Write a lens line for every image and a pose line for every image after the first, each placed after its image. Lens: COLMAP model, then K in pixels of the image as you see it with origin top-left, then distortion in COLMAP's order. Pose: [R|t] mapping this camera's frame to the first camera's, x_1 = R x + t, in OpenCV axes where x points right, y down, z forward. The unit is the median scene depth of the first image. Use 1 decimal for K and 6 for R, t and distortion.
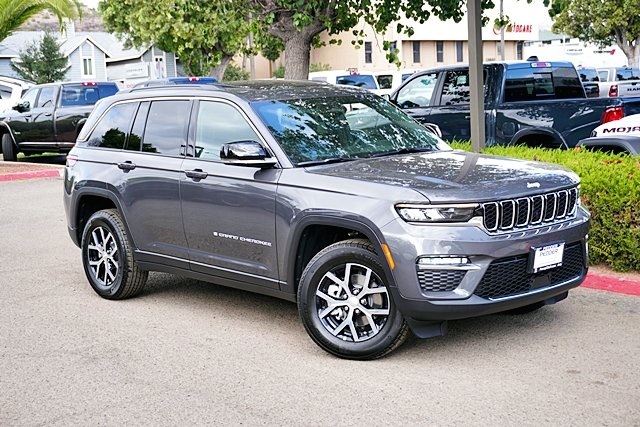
lens RADIAL K [[1111.5, 0, 316.0], [0, 1111.5, 209.7], [0, 0, 1]] dist [-0.022566, 0.000000]
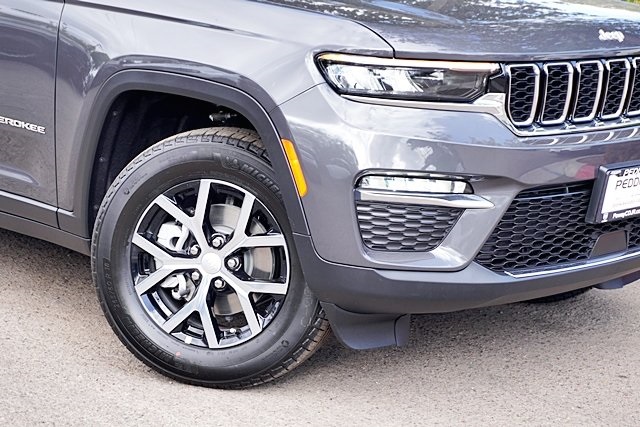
lens RADIAL K [[1605.4, 0, 318.9], [0, 1605.4, 211.6], [0, 0, 1]] dist [0.036466, 0.000000]
pose [[0.993739, 0.057928, 0.095537, 0.012578], [-0.063443, 0.996429, 0.055725, 0.020883], [-0.091967, -0.061437, 0.993865, 0.322155]]
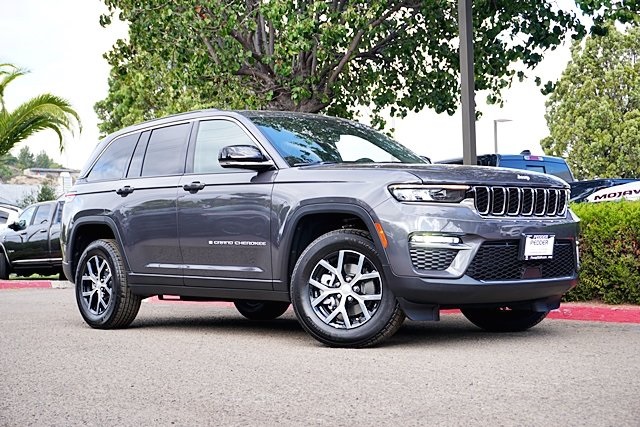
lens RADIAL K [[1123.4, 0, 323.3], [0, 1123.4, 214.9], [0, 0, 1]] dist [0.012557, 0.000000]
pose [[0.999761, 0.019695, 0.009452, 0.001992], [-0.017895, 0.986512, -0.162710, 0.177357], [-0.012529, 0.162502, 0.986629, -0.014481]]
